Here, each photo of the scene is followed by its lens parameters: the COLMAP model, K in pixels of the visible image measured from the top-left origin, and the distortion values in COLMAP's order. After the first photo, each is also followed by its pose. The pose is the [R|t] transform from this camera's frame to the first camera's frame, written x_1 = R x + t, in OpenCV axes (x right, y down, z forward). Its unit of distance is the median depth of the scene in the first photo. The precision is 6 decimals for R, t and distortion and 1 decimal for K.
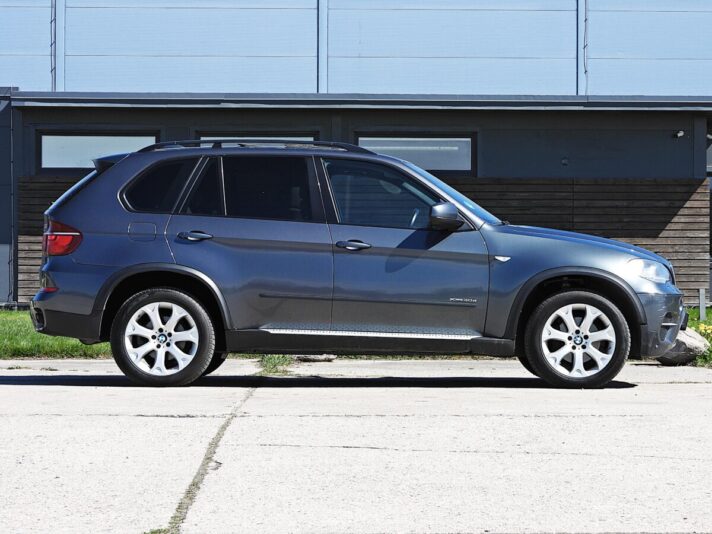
lens RADIAL K [[2185.6, 0, 356.0], [0, 2185.6, 267.0], [0, 0, 1]] dist [-0.031667, -0.164237]
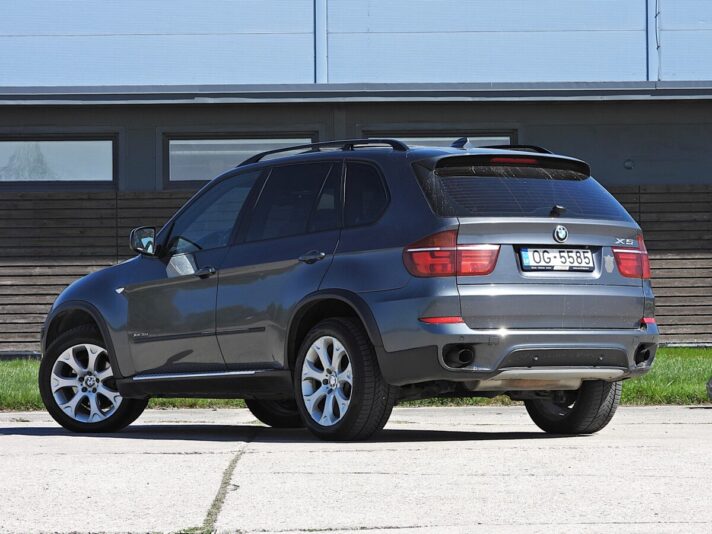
lens RADIAL K [[3021.3, 0, 356.0], [0, 3021.3, 267.0], [0, 0, 1]] dist [-0.044998, -0.776784]
pose [[0.999892, -0.014200, -0.003898, 0.000415], [0.014153, 0.999830, -0.011826, 0.000510], [0.004066, 0.011770, 0.999922, -0.100674]]
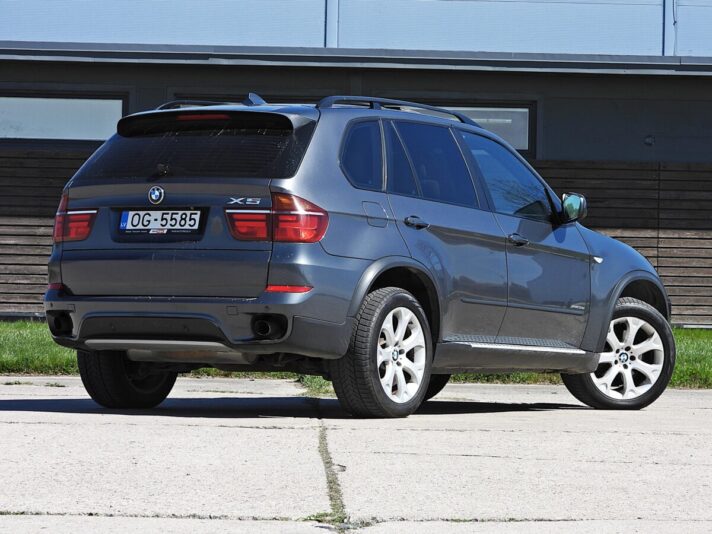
lens RADIAL K [[3021.3, 0, 356.0], [0, 3021.3, 267.0], [0, 0, 1]] dist [-0.044998, -0.776784]
pose [[0.999858, 0.015902, 0.005545, -0.014453], [-0.015888, 0.999871, -0.002468, 0.001003], [-0.005583, 0.002380, 0.999982, -0.075310]]
